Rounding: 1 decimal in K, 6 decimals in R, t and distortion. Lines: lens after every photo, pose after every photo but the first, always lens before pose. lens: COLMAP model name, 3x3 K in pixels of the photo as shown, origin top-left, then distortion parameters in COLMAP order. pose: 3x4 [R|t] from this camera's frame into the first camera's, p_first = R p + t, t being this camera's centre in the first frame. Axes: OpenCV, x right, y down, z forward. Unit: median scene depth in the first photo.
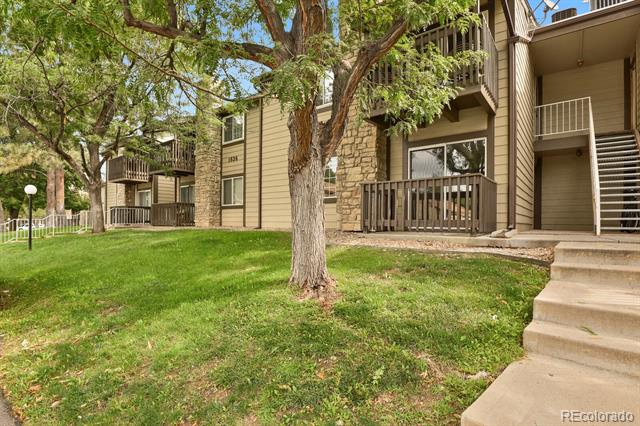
lens RADIAL K [[312.4, 0, 321.8], [0, 312.4, 215.3], [0, 0, 1]] dist [-0.024622, -0.003804]
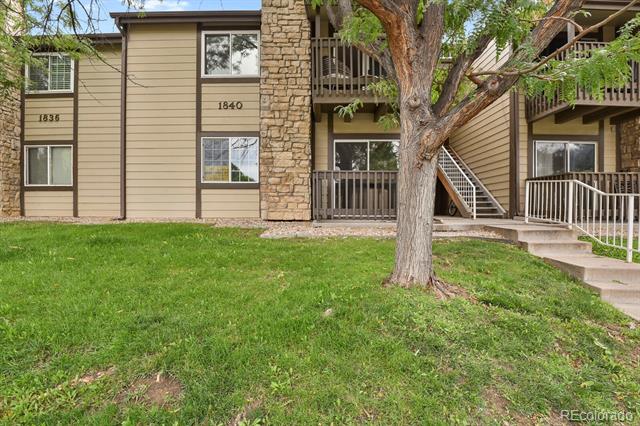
lens RADIAL K [[312.4, 0, 321.8], [0, 312.4, 215.3], [0, 0, 1]] dist [-0.024622, -0.003804]
pose [[0.798067, -0.012552, 0.602438, -0.263973], [-0.012539, 0.999221, 0.037431, -0.000366], [-0.602438, -0.037426, 0.797288, 0.127494]]
